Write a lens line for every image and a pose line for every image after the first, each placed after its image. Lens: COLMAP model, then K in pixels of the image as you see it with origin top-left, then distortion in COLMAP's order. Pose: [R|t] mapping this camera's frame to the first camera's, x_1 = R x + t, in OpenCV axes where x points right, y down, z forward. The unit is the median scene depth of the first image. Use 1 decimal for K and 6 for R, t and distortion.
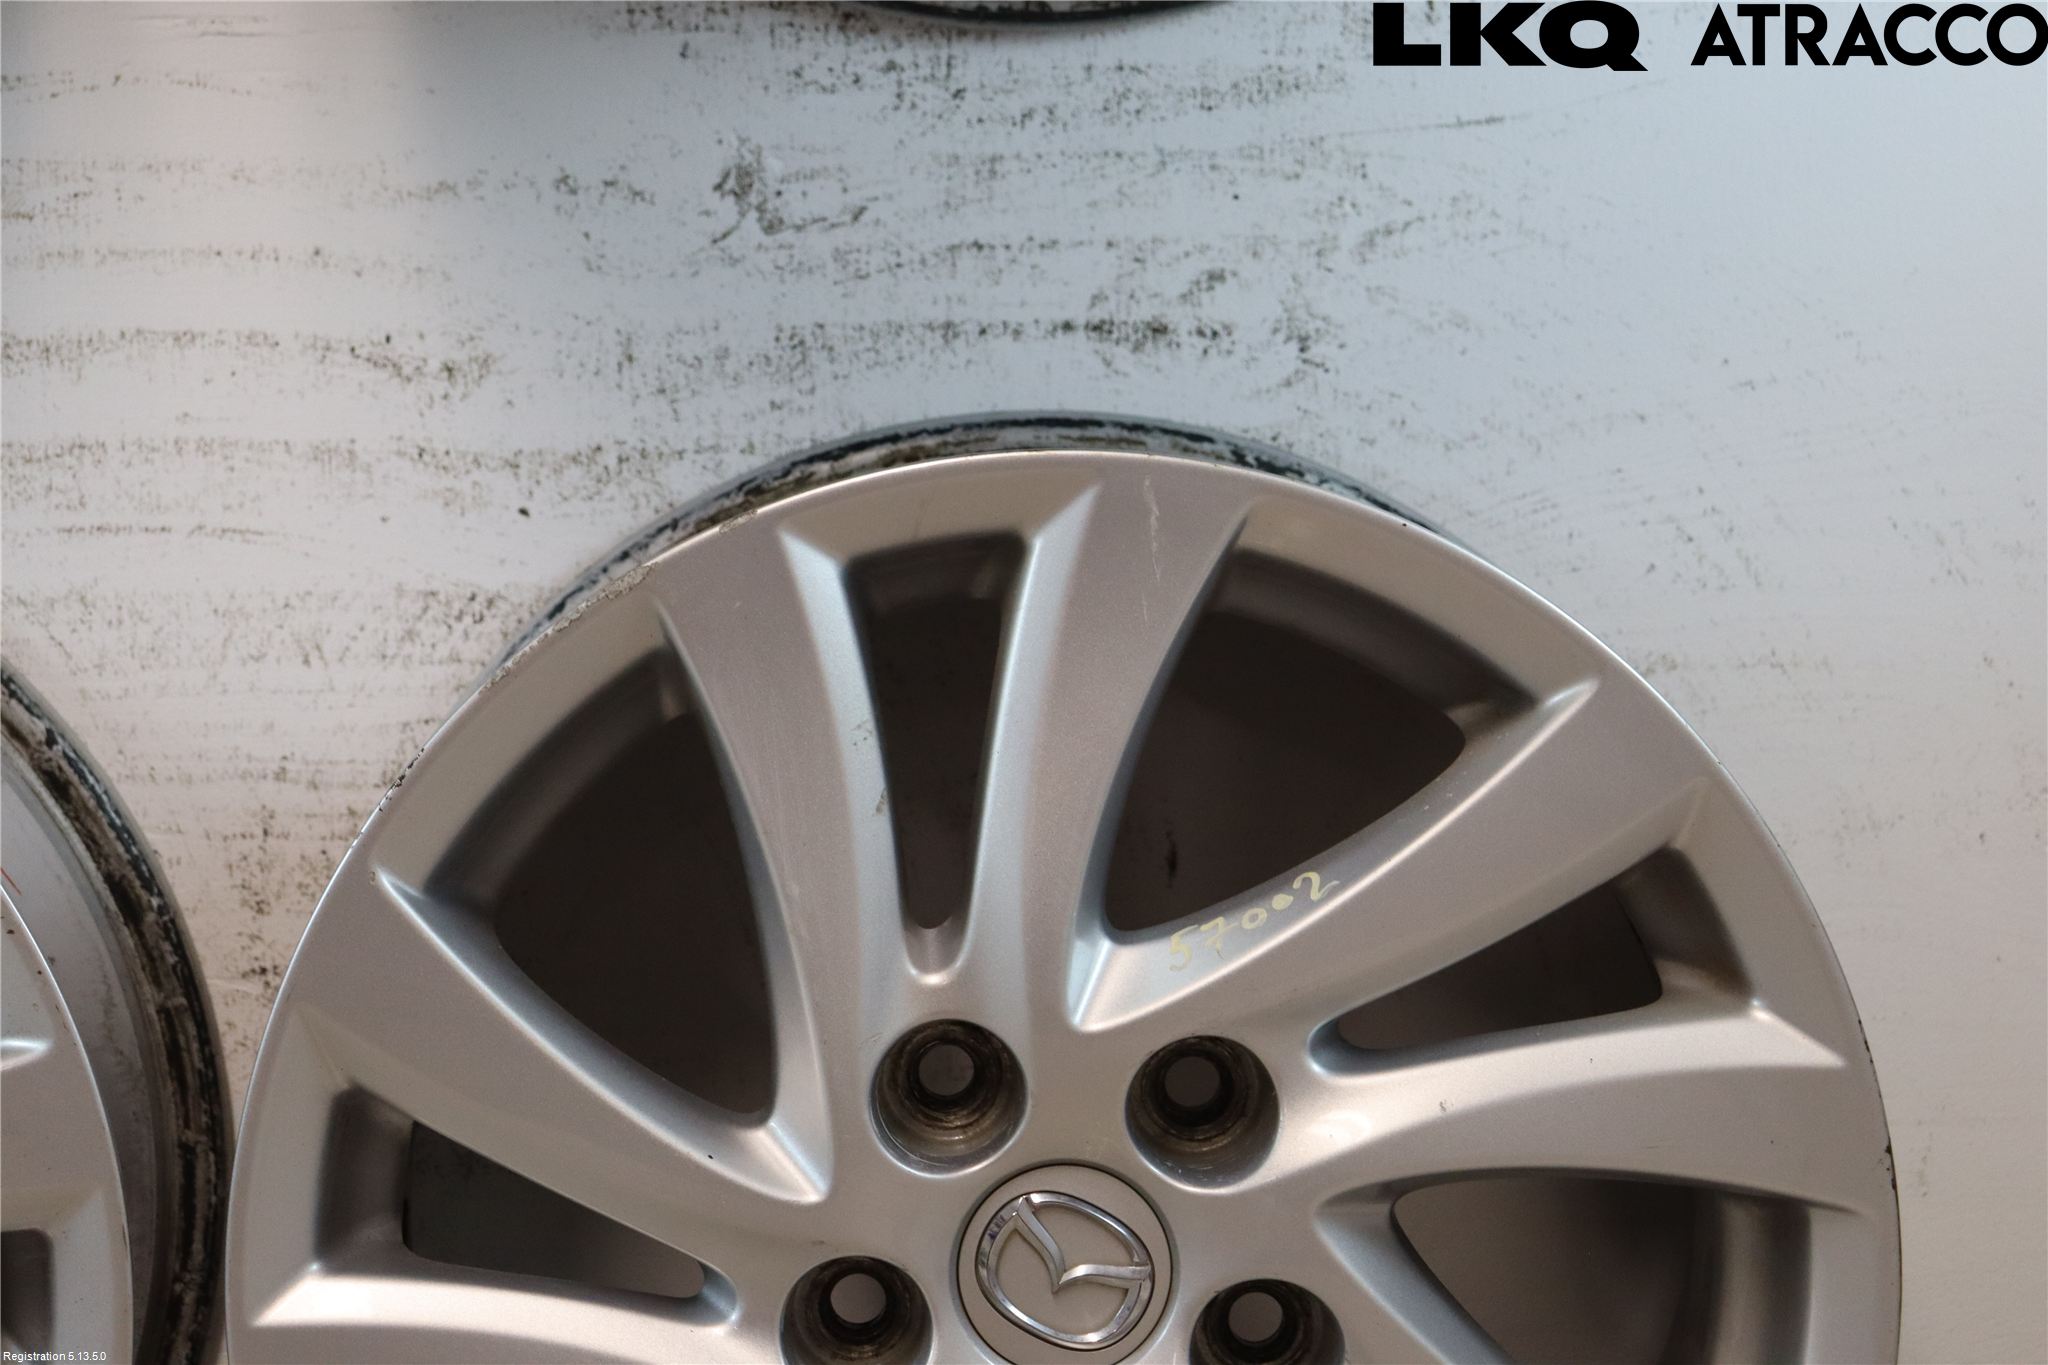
lens RADIAL K [[5002.9, 0, 1017.7], [0, 5002.9, 697.0], [0, 0, 1]] dist [0.450065, 0.000000]
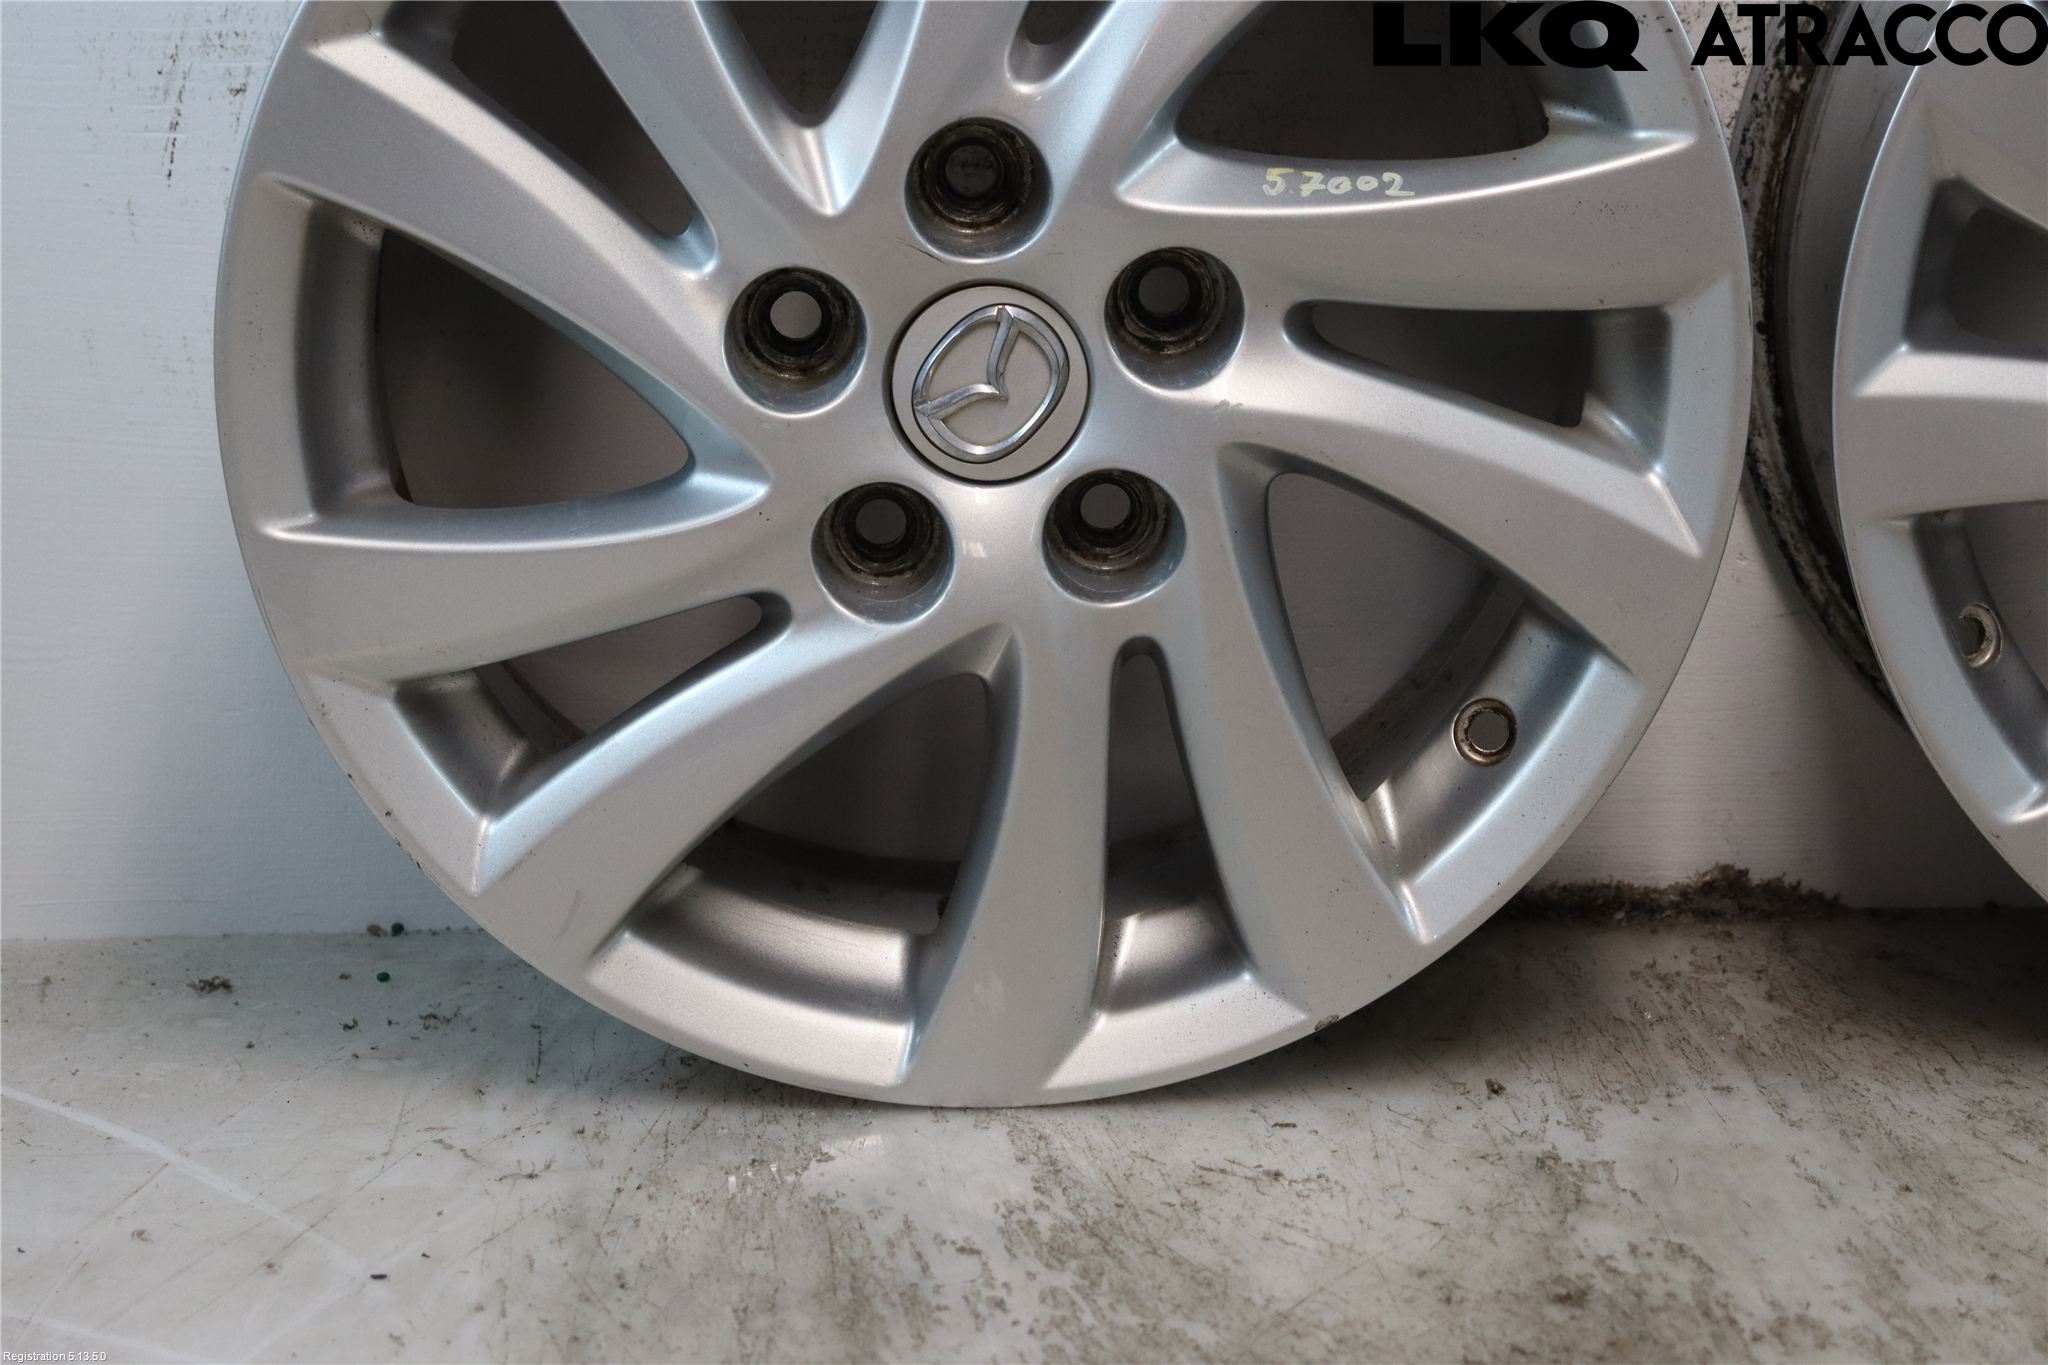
lens RADIAL K [[5002.9, 0, 1025.7], [0, 5002.9, 702.9], [0, 0, 1]] dist [0.450065, 0.000000]
pose [[0.999771, 0.007312, 0.020108, -0.312970], [-0.010242, 0.988677, 0.149709, 0.023906], [-0.018785, -0.149881, 0.988526, -0.079837]]
